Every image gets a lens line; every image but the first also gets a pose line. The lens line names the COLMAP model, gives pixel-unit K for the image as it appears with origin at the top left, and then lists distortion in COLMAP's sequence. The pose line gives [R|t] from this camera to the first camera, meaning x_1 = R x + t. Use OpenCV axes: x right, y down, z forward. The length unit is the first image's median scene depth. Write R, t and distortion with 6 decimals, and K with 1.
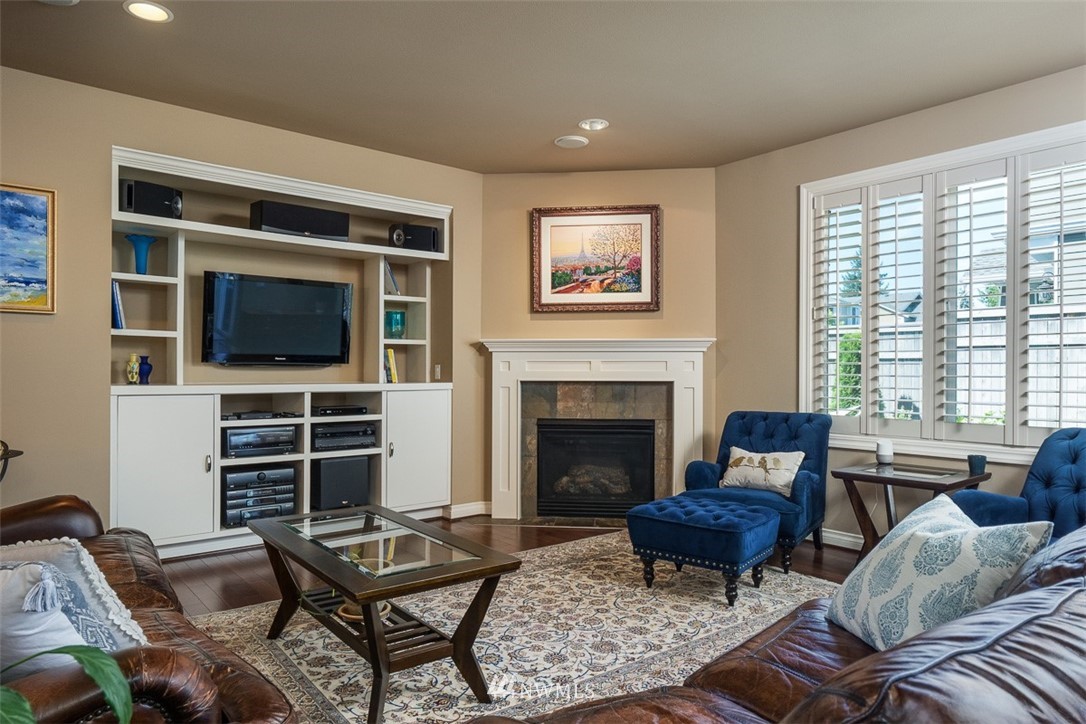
lens RADIAL K [[677.4, 0, 541.5], [0, 677.4, 369.8], [0, 0, 1]] dist [0.006810, 0.000872]
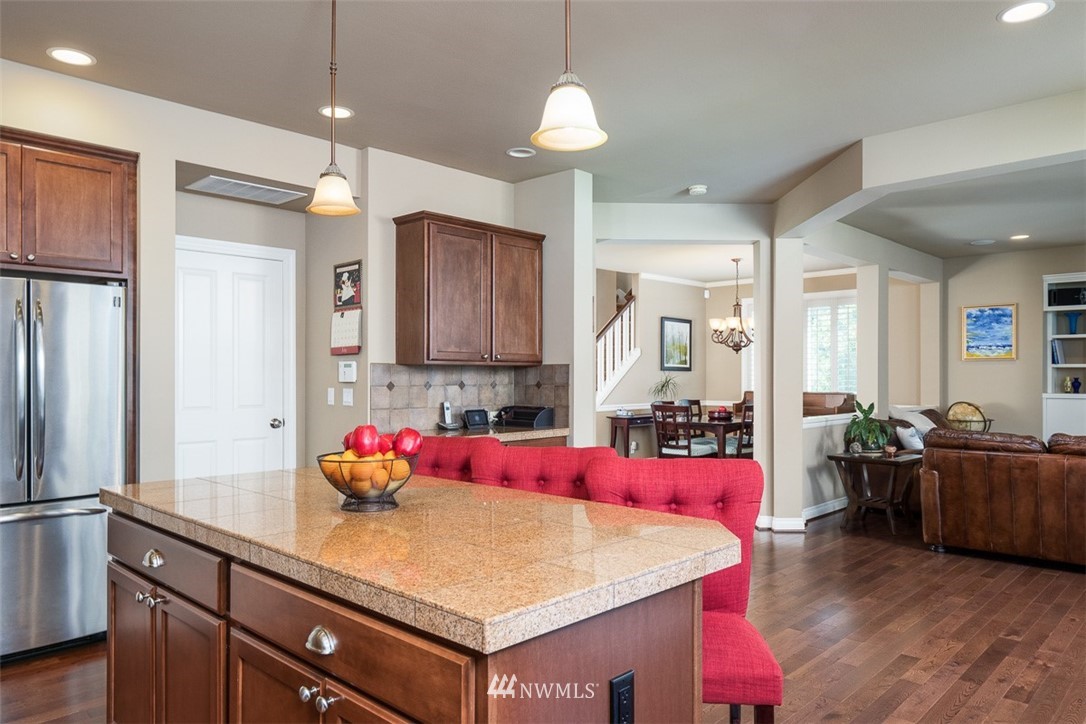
lens RADIAL K [[716.4, 0, 550.1], [0, 716.4, 371.8], [0, 0, 1]] dist [0.003848, -0.001435]
pose [[0.127177, -0.001905, -0.991878, 0.964802], [0.007748, 0.999970, -0.000927, -0.037626], [0.991850, -0.007567, 0.127188, -0.543448]]
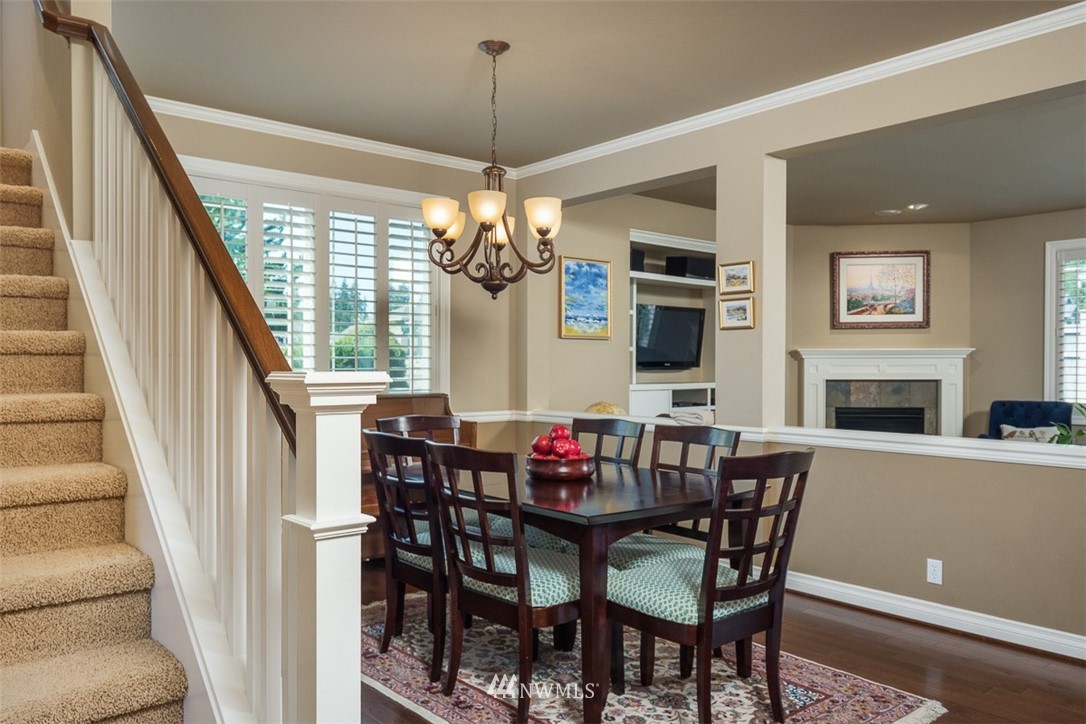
lens RADIAL K [[800.2, 0, 546.6], [0, 800.2, 370.7], [0, 0, 1]] dist [-0.001010, 0.002247]
pose [[0.999803, -0.003040, 0.019631, -0.629349], [0.002814, 0.999930, 0.011507, -0.021507], [-0.019664, -0.011450, 0.999741, -0.599217]]
